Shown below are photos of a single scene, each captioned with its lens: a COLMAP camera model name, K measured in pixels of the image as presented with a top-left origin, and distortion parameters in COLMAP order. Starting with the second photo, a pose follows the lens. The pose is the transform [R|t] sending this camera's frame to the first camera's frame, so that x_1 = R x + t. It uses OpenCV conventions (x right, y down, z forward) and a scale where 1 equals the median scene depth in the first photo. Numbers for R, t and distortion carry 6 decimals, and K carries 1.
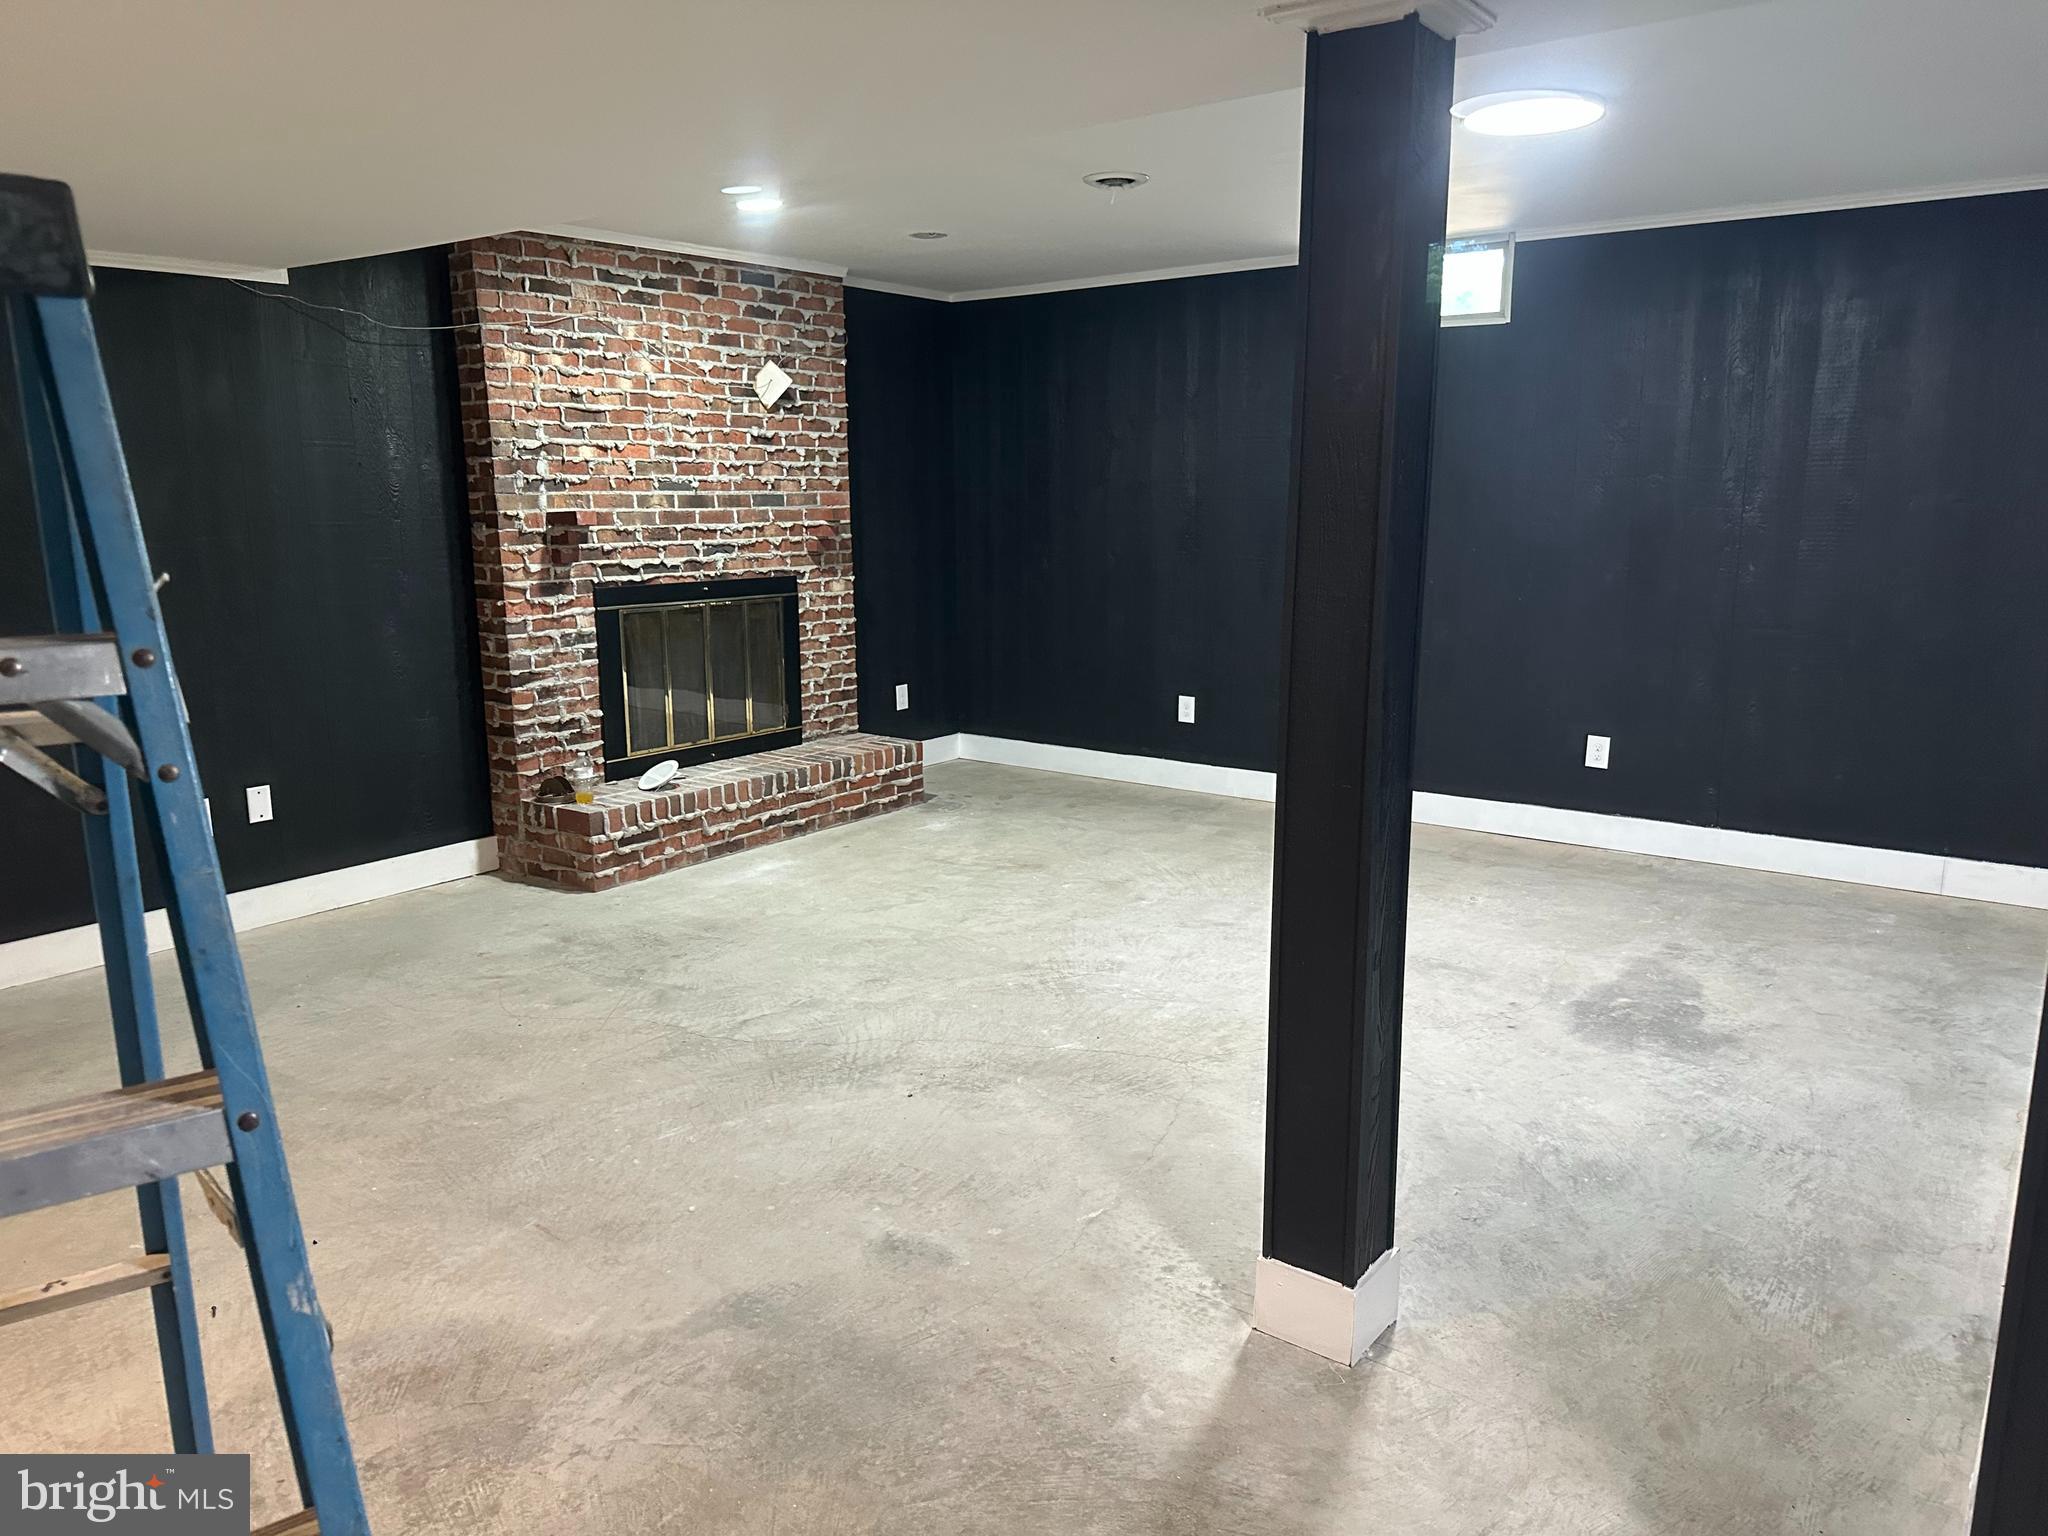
lens RADIAL K [[1451.7, 0, 1024.0], [0, 1451.7, 768.0], [0, 0, 1]] dist [0.147873, -0.264548]
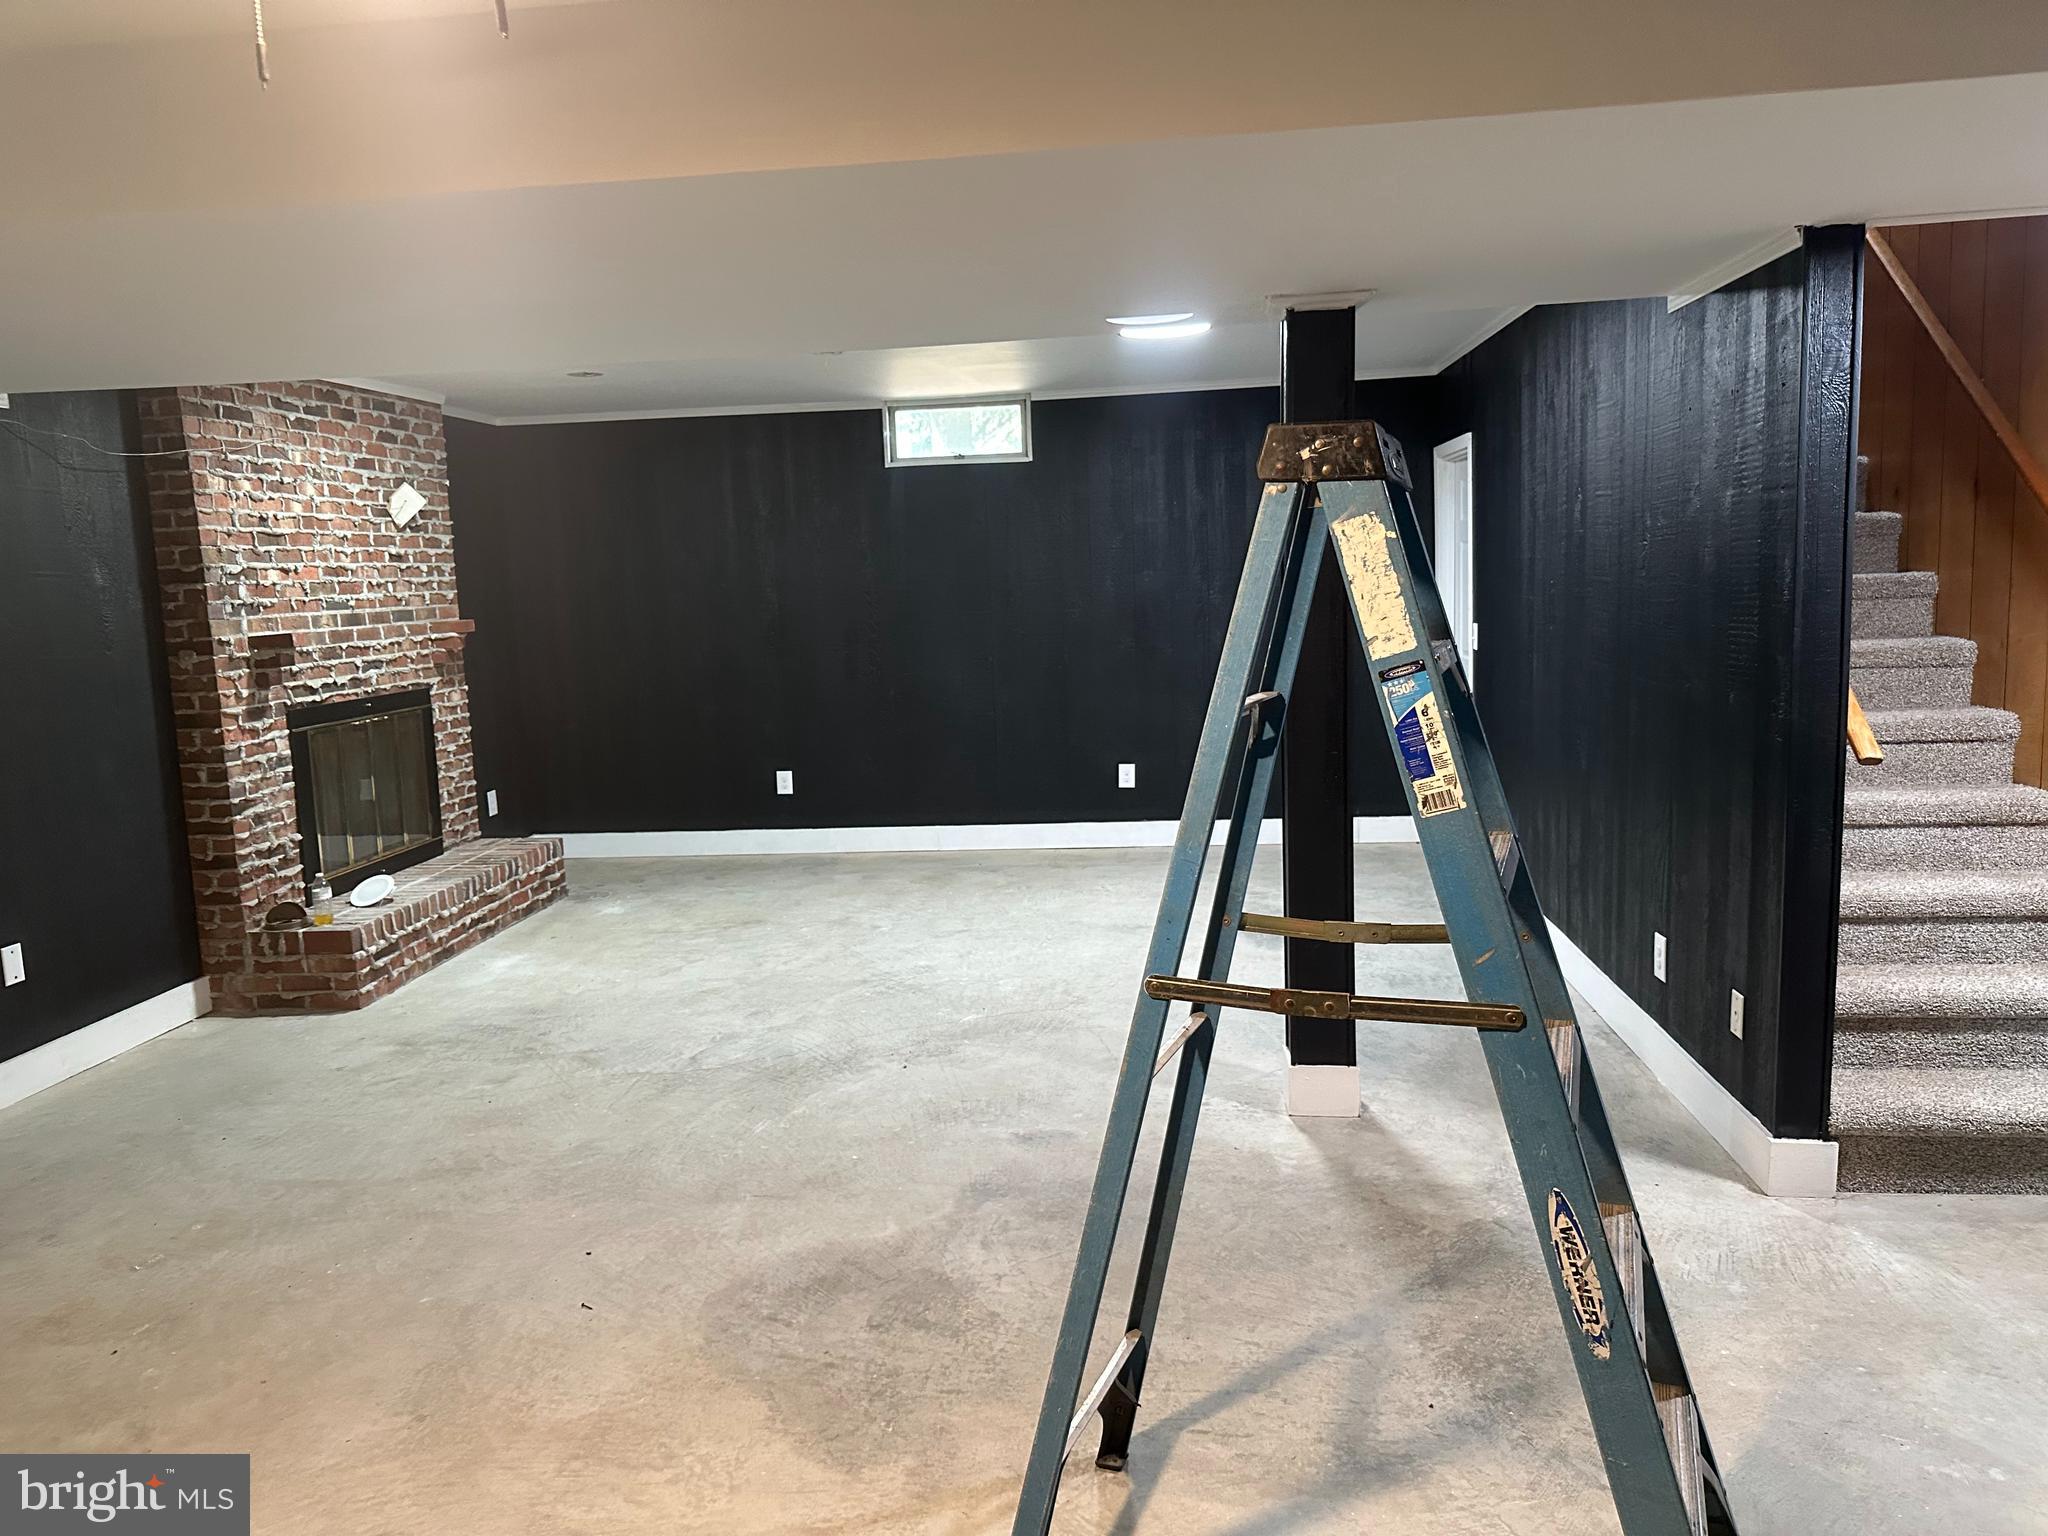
lens RADIAL K [[1451.7, 0, 1024.0], [0, 1451.7, 768.0], [0, 0, 1]] dist [0.147873, -0.264548]
pose [[0.856508, -0.097012, 0.506935, -0.380379], [0.133022, 0.990488, -0.035204, 0.016897], [-0.498697, 0.097586, 0.861265, -0.100180]]
